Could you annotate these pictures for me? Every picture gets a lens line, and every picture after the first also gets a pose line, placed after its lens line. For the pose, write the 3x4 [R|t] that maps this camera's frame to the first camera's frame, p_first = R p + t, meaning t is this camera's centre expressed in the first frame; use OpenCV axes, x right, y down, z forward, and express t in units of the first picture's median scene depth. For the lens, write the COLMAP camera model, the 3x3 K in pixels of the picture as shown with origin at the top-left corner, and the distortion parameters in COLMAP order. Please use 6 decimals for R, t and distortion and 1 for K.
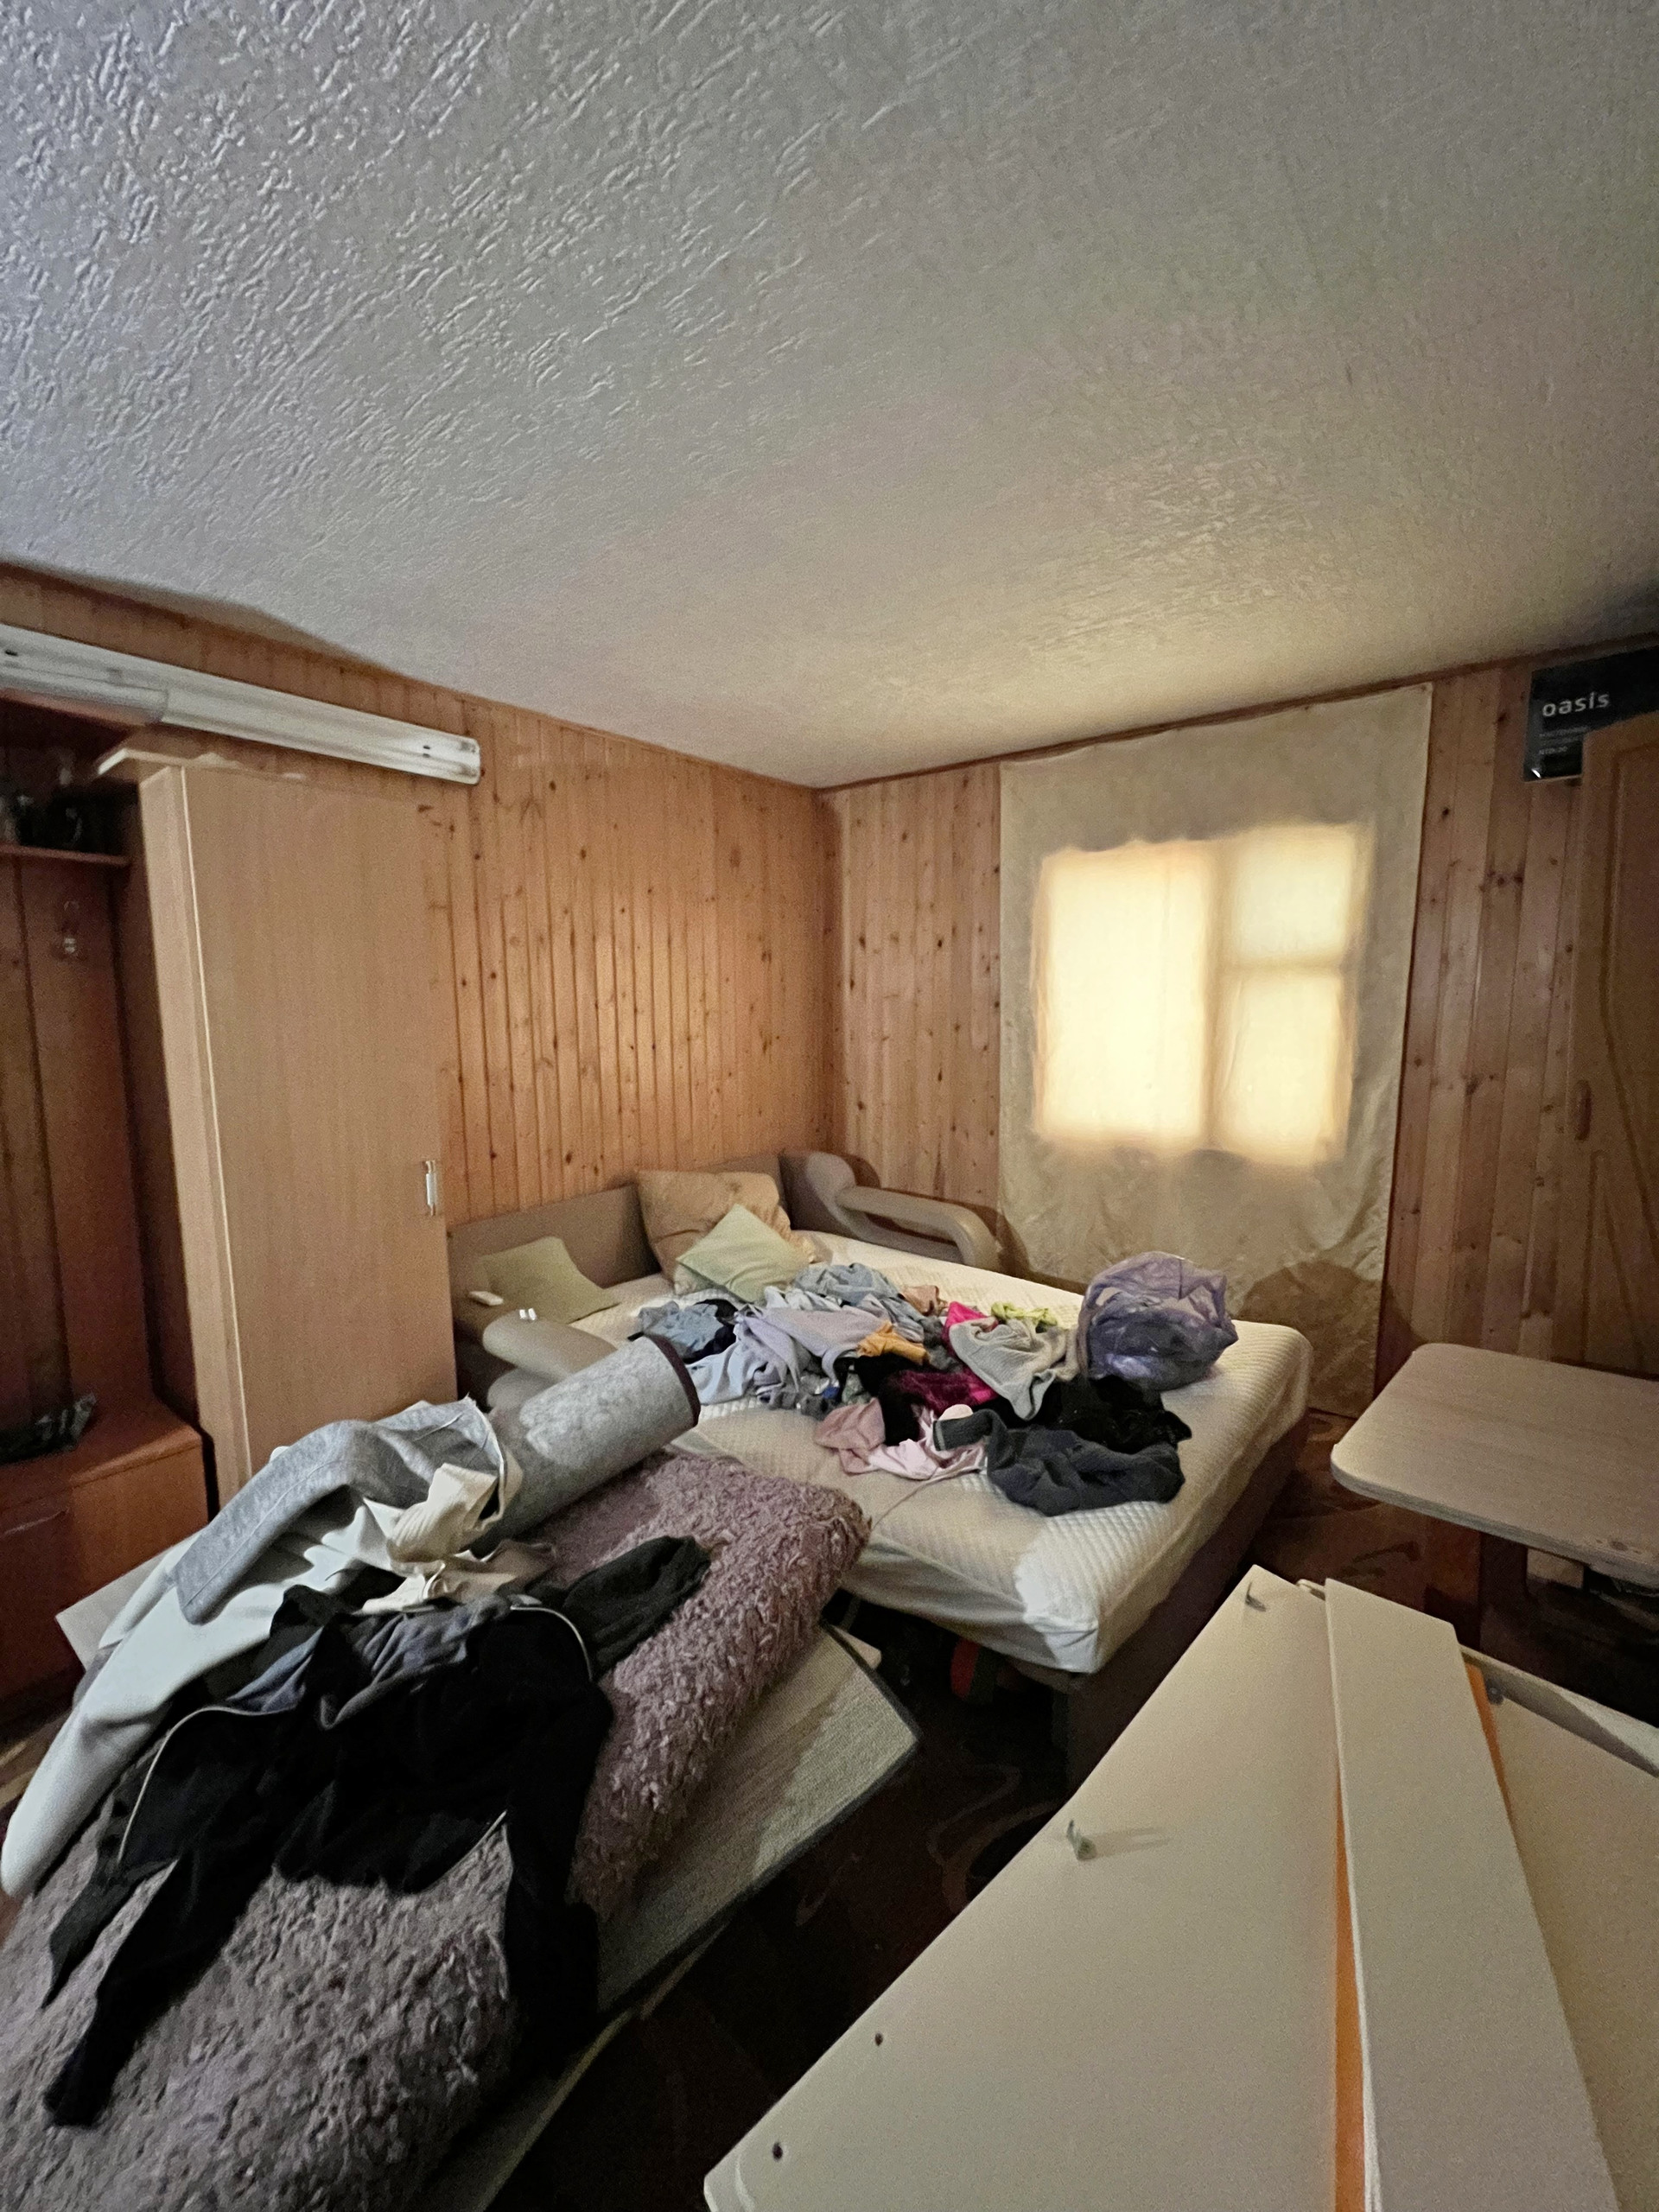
lens RADIAL K [[879.1, 0, 829.3], [0, 879.1, 1106.6], [0, 0, 1]] dist [-0.000339, -0.000222]
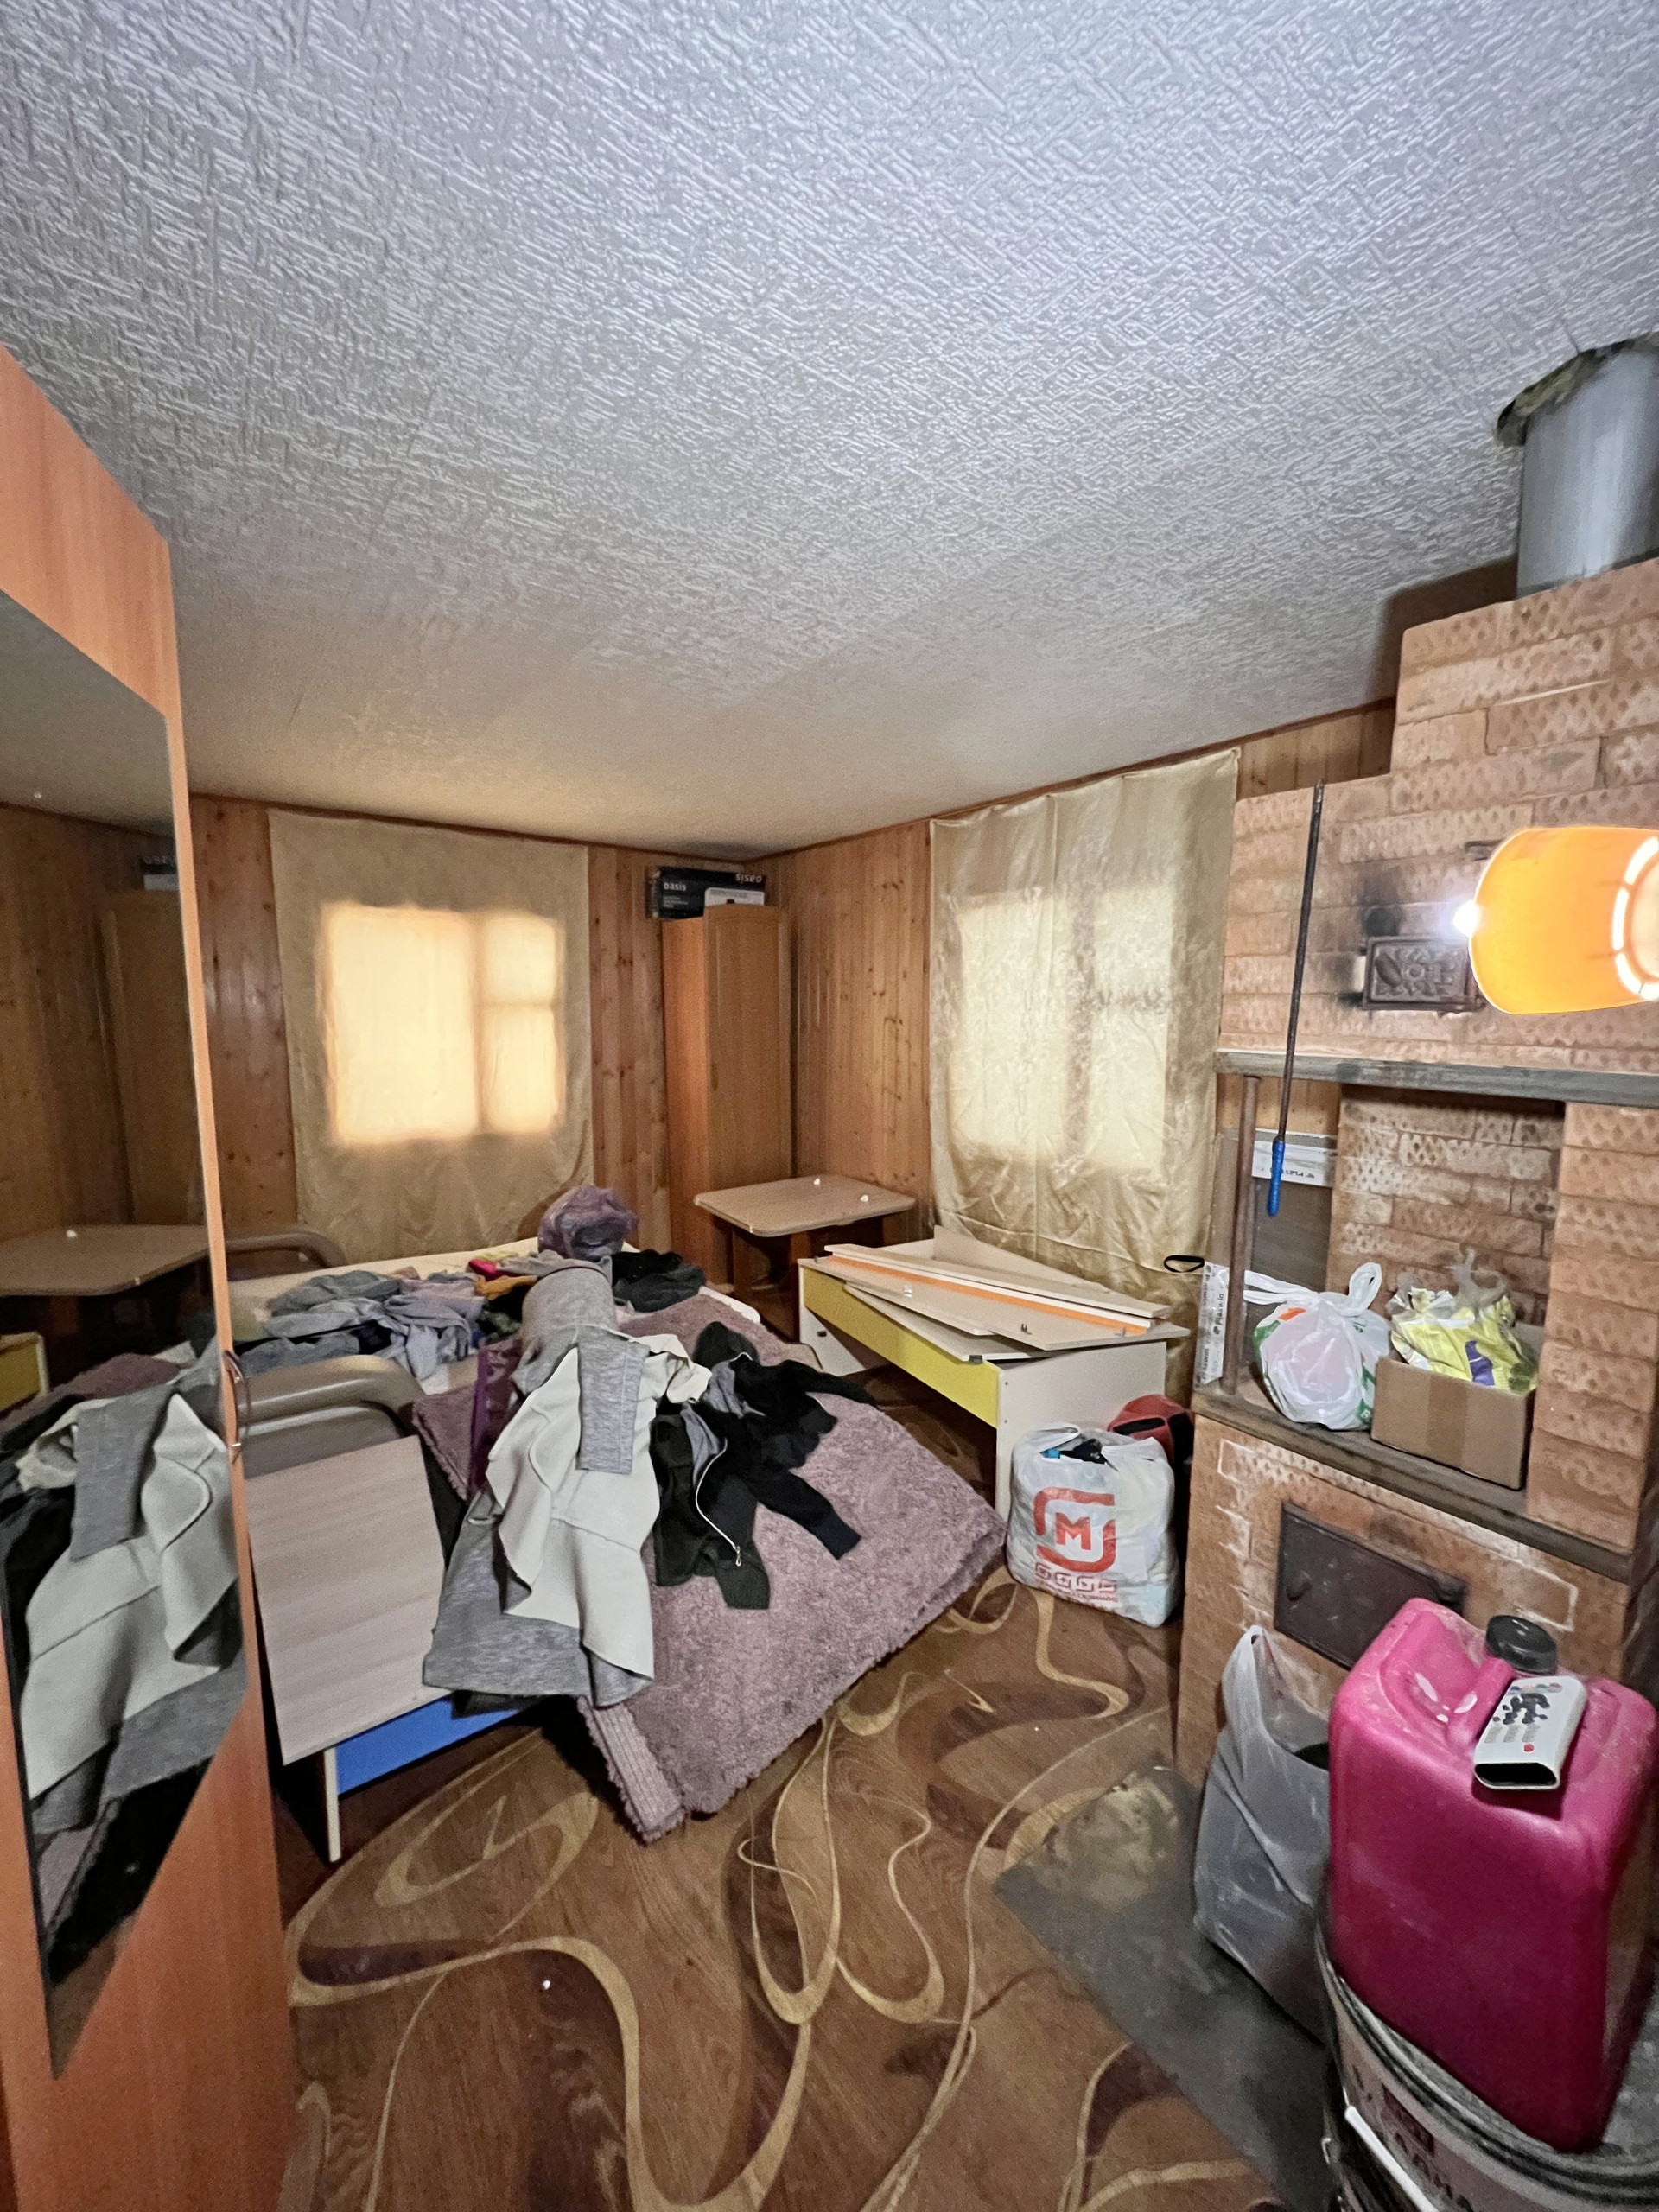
lens RADIAL K [[879.1, 0, 831.9], [0, 879.1, 1110.0], [0, 0, 1]] dist [-0.000339, -0.000222]
pose [[0.260528, -0.106500, 0.959574, -0.798948], [0.110376, 0.990666, 0.079983, -0.040579], [-0.959136, 0.085076, 0.269851, 0.089741]]
